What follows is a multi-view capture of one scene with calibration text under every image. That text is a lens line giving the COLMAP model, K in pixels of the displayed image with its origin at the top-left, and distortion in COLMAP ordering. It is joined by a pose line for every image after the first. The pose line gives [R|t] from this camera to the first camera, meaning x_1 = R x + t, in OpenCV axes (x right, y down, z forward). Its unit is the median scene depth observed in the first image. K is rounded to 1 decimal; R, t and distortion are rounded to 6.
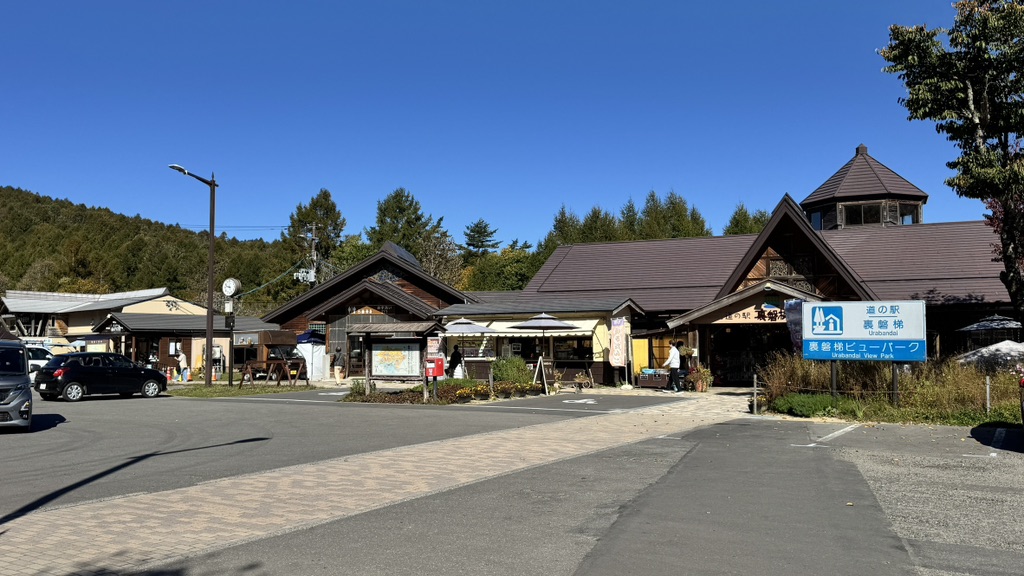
lens RADIAL K [[824.8, 0, 509.7], [0, 824.8, 288.1], [0, 0, 1]] dist [0.104197, -0.180561]
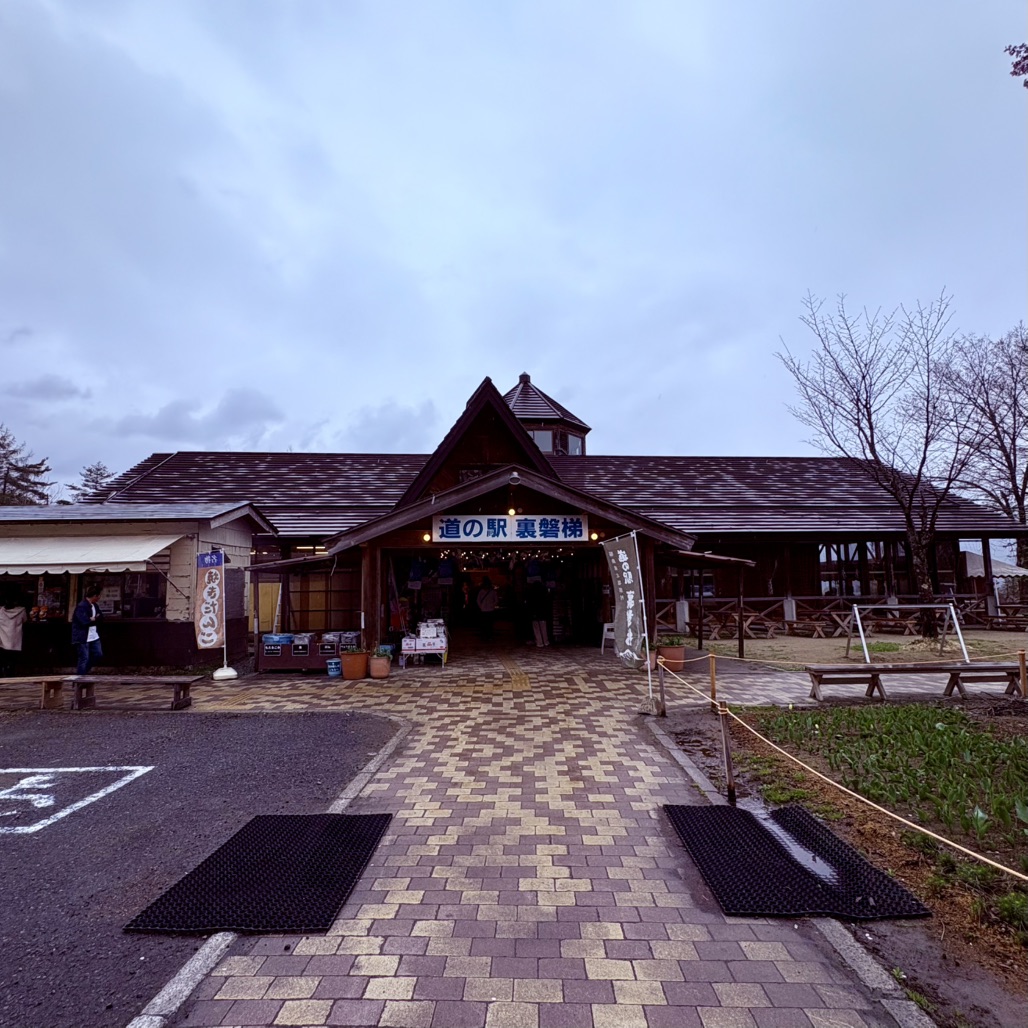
lens RADIAL K [[615.4, 0, 507.0], [0, 615.4, 523.3], [0, 0, 1]] dist [-0.010903, -0.000632]
pose [[0.867933, 0.044405, 0.494692, 0.137993], [-0.024836, 0.998630, -0.046065, 0.059710], [-0.496059, 0.027695, 0.867847, 0.837519]]
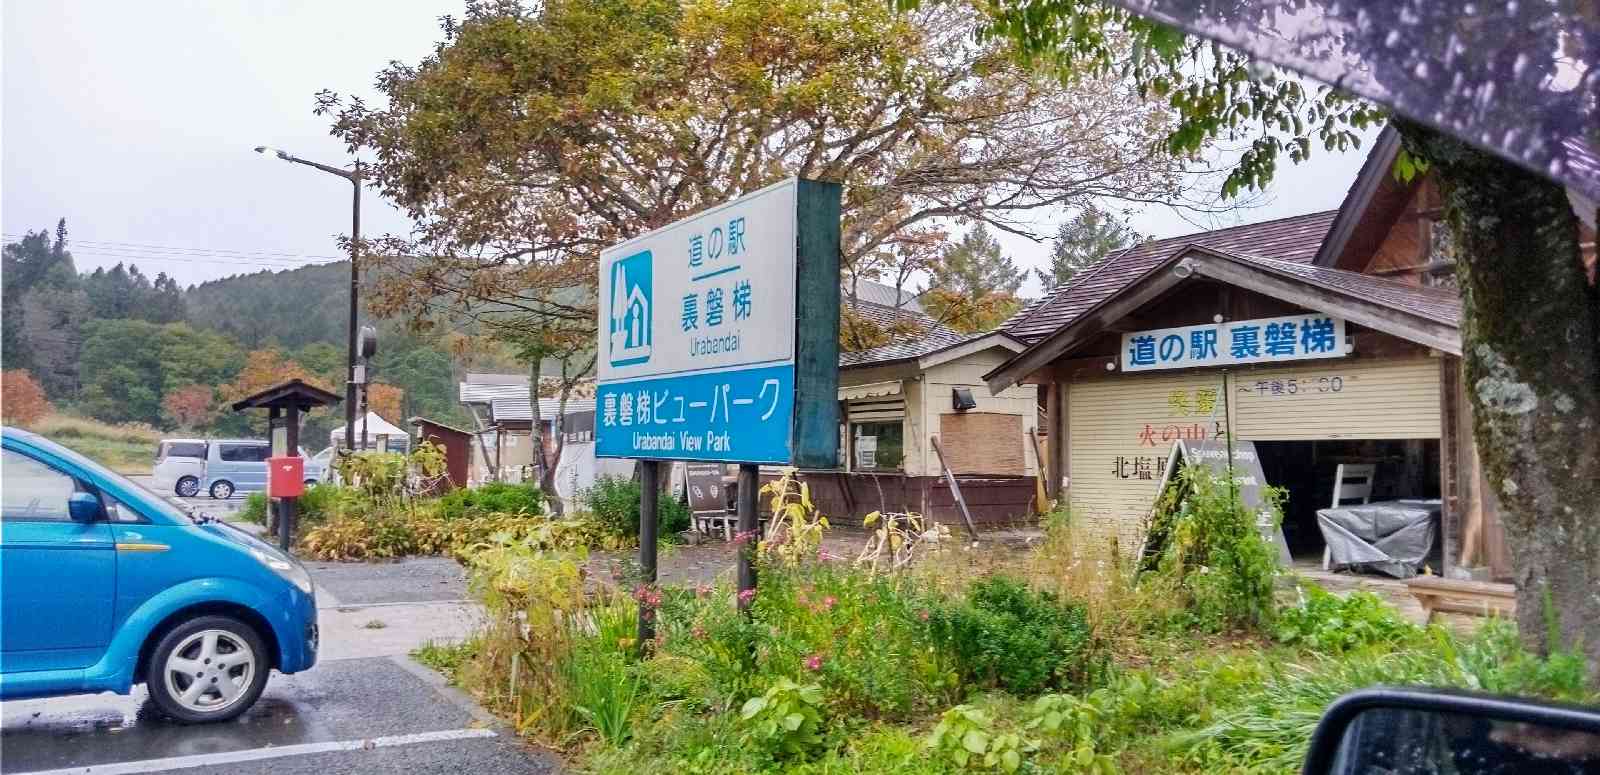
lens RADIAL K [[1176.7, 0, 803.0], [0, 1176.7, 382.4], [0, 0, 1]] dist [0.075103, 0.002191]
pose [[0.874160, -0.023455, -0.485071, 0.530293], [0.025653, 0.999669, -0.002108, 0.055742], [0.484960, -0.010600, 0.874472, 0.613083]]
